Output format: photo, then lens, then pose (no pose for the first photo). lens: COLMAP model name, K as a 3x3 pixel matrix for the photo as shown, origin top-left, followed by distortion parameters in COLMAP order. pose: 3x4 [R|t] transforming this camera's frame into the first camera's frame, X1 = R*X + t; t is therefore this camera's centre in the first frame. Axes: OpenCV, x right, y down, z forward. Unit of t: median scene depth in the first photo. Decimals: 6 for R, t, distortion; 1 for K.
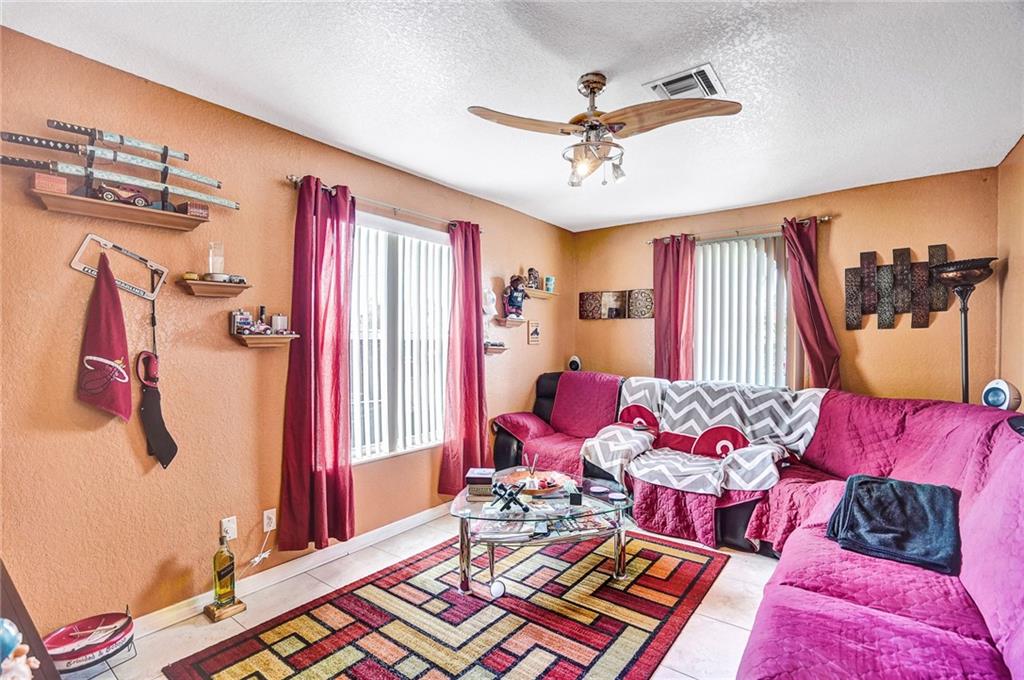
lens RADIAL K [[479.5, 0, 512.0], [0, 479.5, 340.0], [0, 0, 1]] dist [-0.038264, 0.000882]
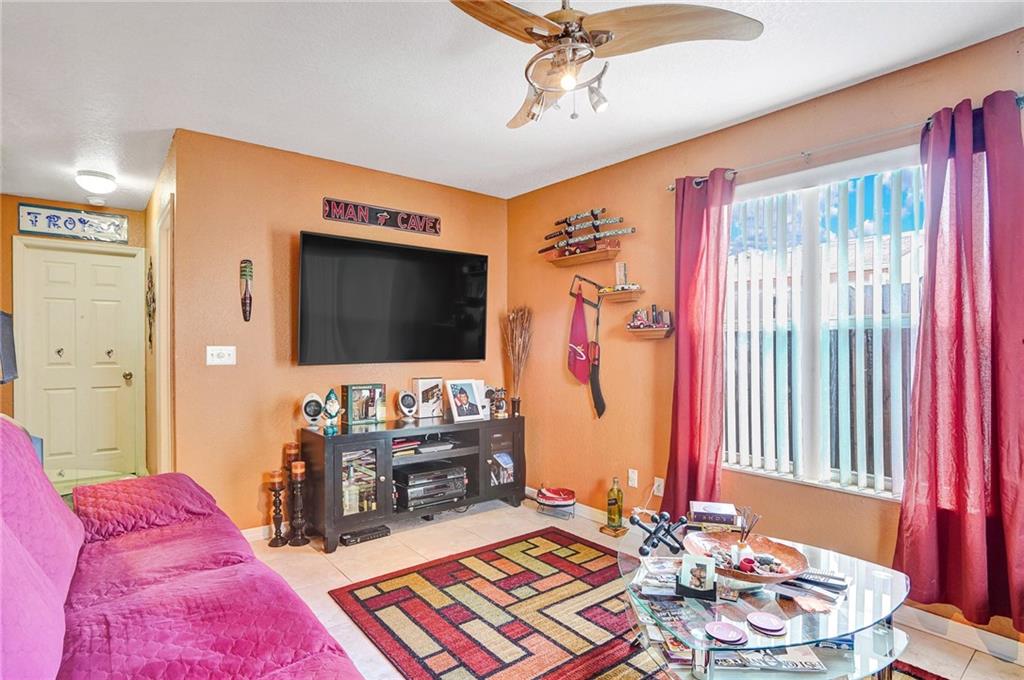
lens RADIAL K [[526.5, 0, 510.1], [0, 526.5, 343.1], [0, 0, 1]] dist [-0.001296, -0.000100]
pose [[-0.244288, -0.006804, -0.969679, 0.765785], [-0.006426, 0.999965, -0.005397, 0.030865], [0.969682, 0.004912, -0.244323, 0.868233]]
